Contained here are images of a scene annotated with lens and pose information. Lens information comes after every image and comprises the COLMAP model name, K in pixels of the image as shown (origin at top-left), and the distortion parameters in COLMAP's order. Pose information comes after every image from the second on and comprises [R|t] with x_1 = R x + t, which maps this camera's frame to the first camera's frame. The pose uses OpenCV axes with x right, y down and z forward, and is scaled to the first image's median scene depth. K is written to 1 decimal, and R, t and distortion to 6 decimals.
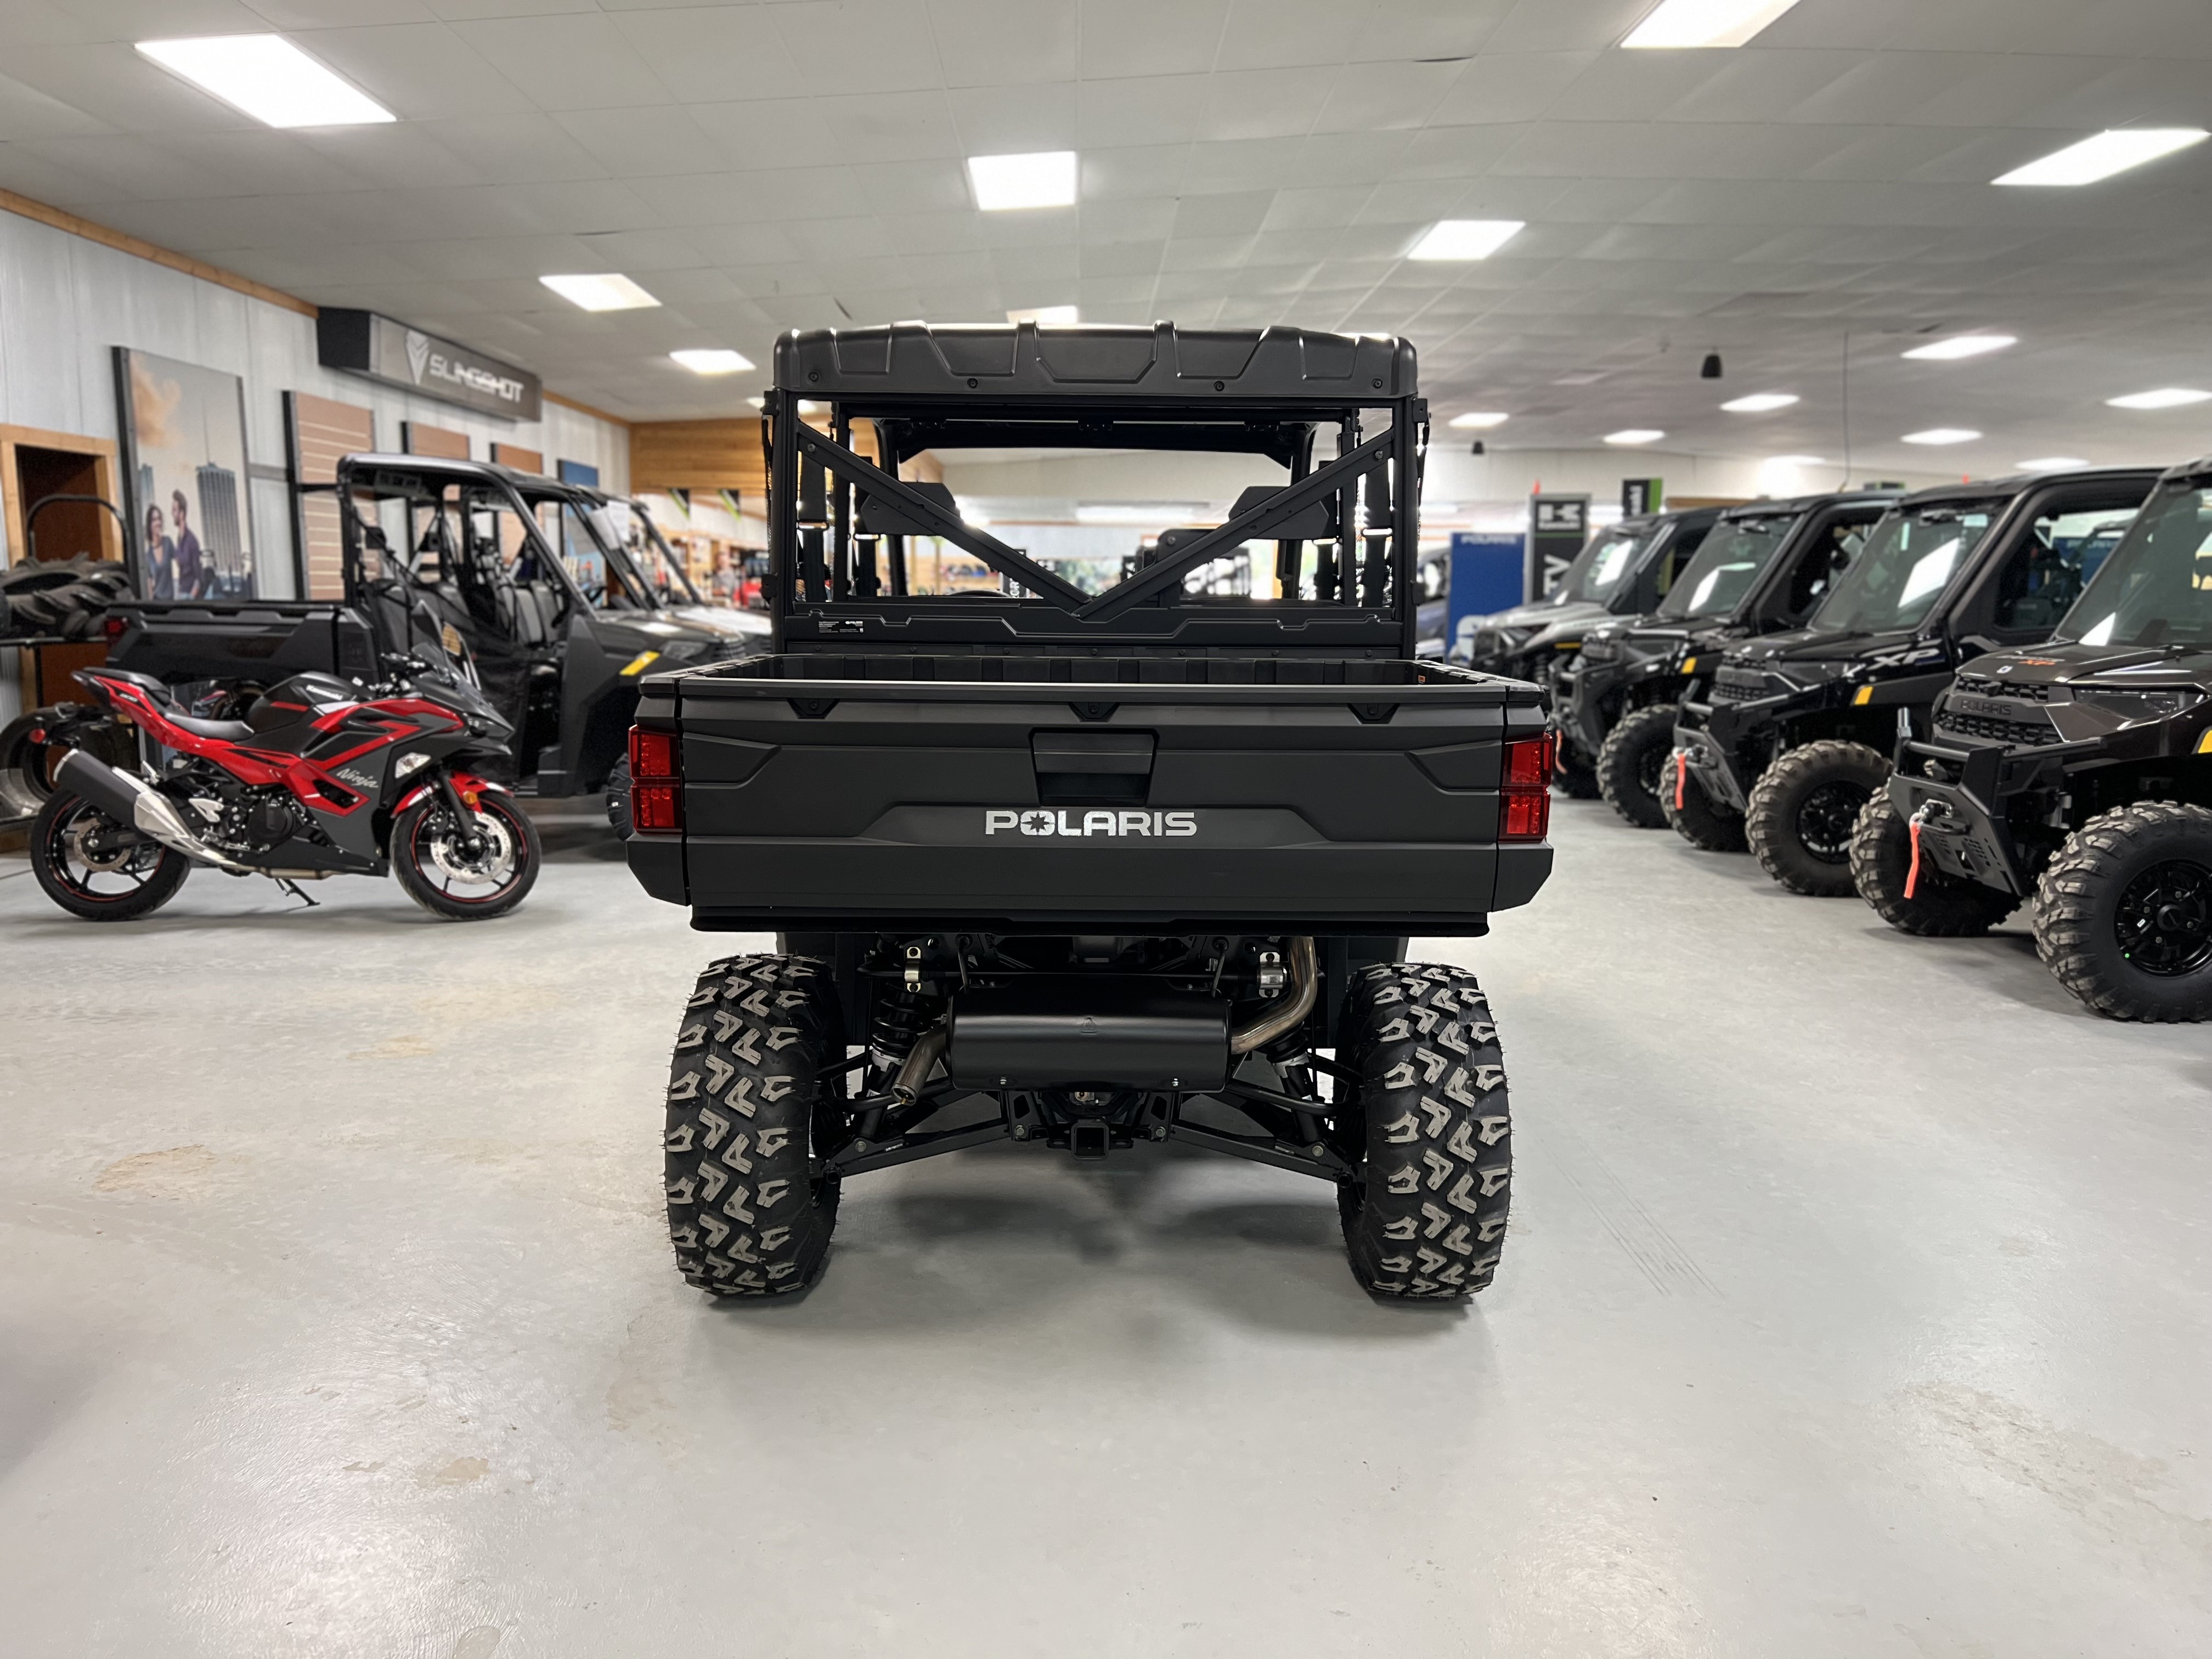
lens RADIAL K [[1670.4, 0, 1106.0], [0, 1670.4, 829.5], [0, 0, 1]] dist [0.081373, -0.085331]
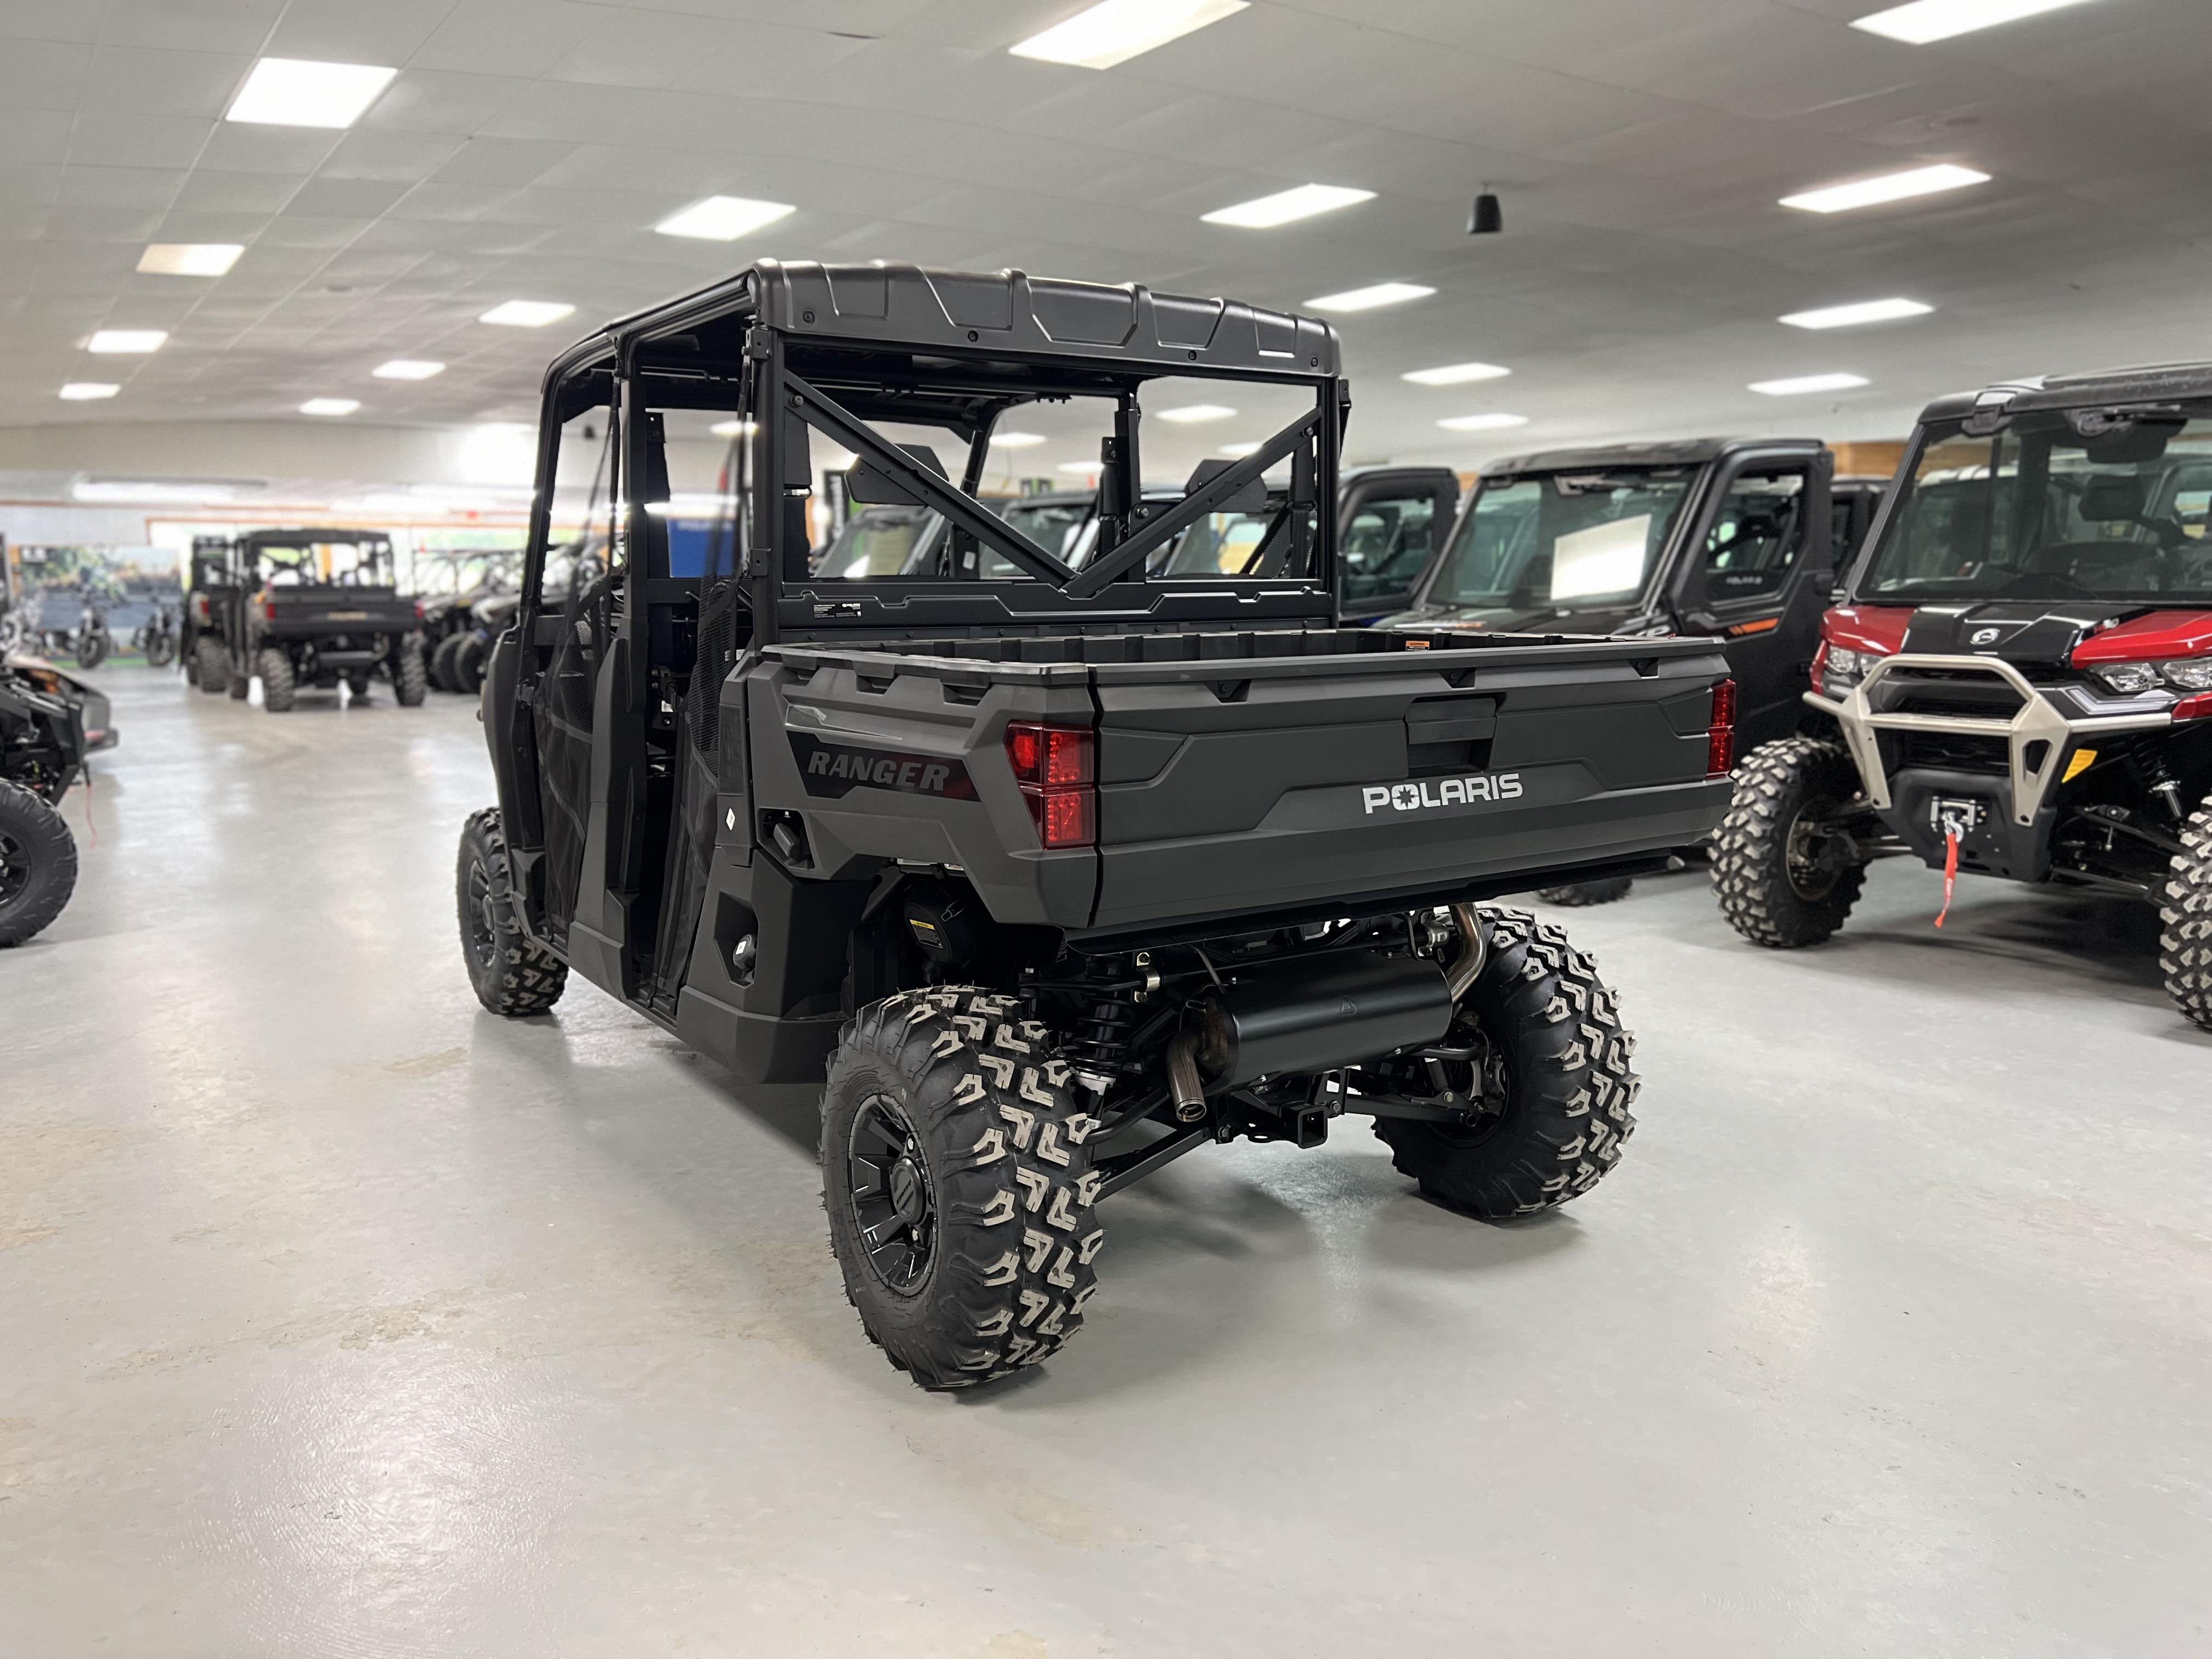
lens RADIAL K [[1670.4, 0, 1106.0], [0, 1670.4, 829.5], [0, 0, 1]] dist [0.081373, -0.085331]
pose [[0.837200, -0.095515, 0.538492, -0.641315], [0.092613, 0.995171, 0.032533, -0.029612], [-0.538999, 0.022635, 0.842002, 0.247372]]
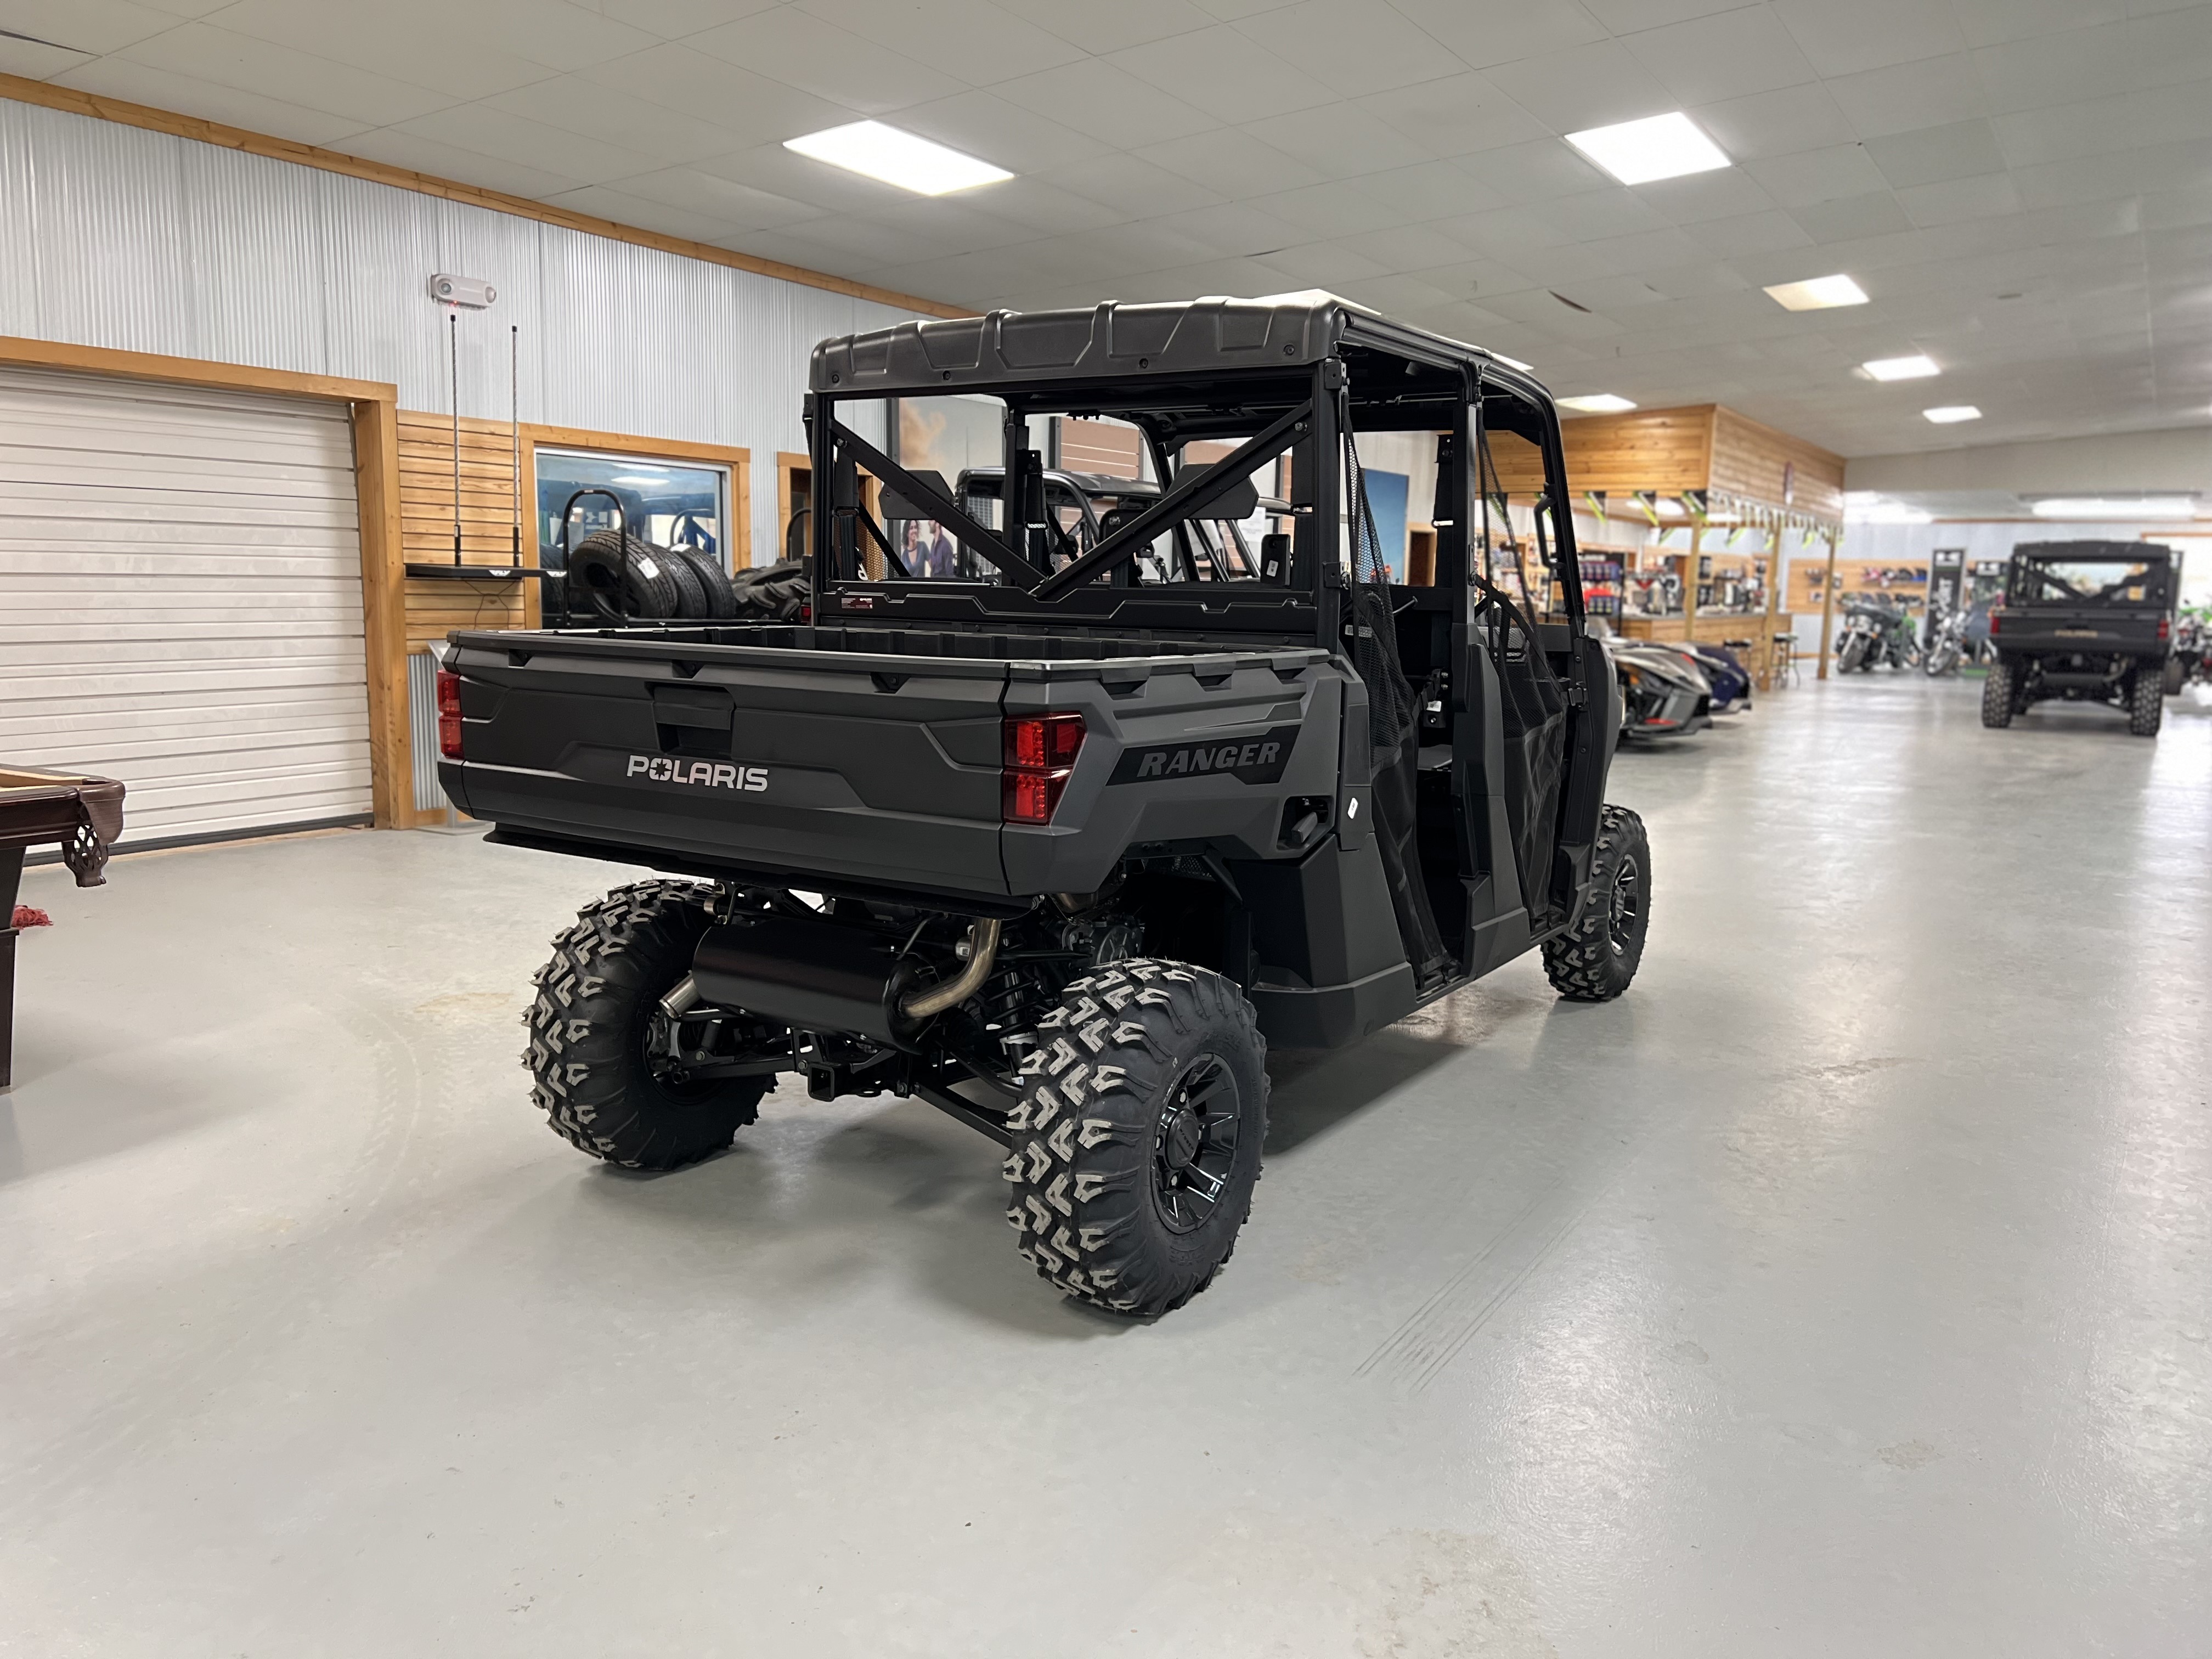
lens RADIAL K [[1658.7, 0, 1076.7], [0, 1658.7, 823.8], [0, 0, 1]] dist [0.105295, -0.126631]
pose [[0.837207, 0.086733, -0.539965, 0.712402], [-0.090530, 0.995701, 0.019571, -0.013099], [0.539342, 0.032498, 0.841460, 0.196359]]
